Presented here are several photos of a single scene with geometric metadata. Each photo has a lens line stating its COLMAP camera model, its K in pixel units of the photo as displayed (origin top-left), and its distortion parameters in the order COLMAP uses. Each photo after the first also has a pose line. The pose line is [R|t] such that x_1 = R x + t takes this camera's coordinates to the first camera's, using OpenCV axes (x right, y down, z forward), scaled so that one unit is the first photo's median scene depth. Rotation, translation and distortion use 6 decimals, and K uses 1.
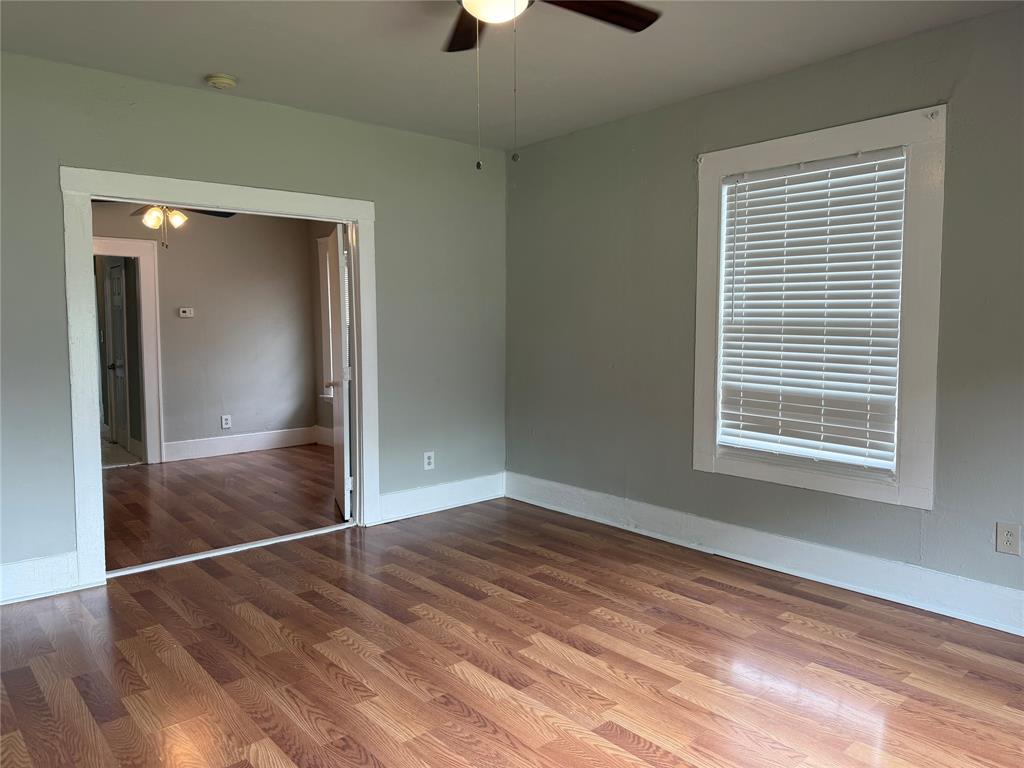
lens RADIAL K [[723.2, 0, 506.7], [0, 723.2, 383.3], [0, 0, 1]] dist [0.058877, -0.052234]
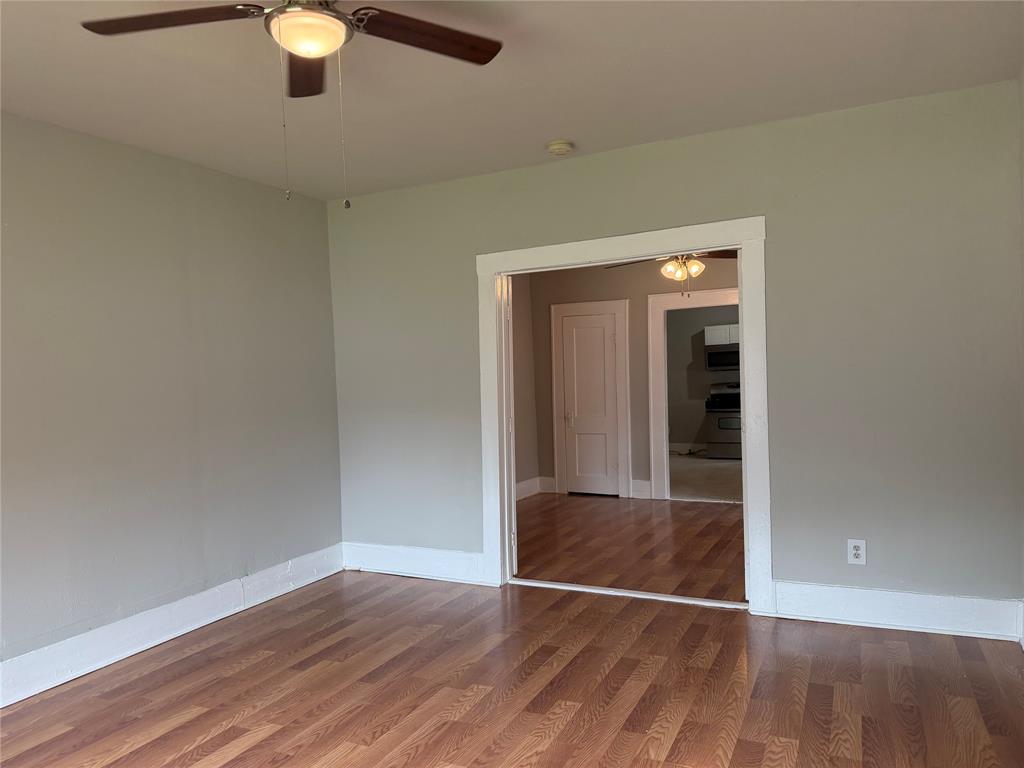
lens RADIAL K [[723.2, 0, 512.3], [0, 723.2, 378.2], [0, 0, 1]] dist [0.058877, -0.052234]
pose [[0.403276, -0.007465, -0.915048, 0.515532], [-0.046576, 0.998503, -0.028672, -0.034992], [0.913892, 0.054182, 0.402325, 0.470013]]
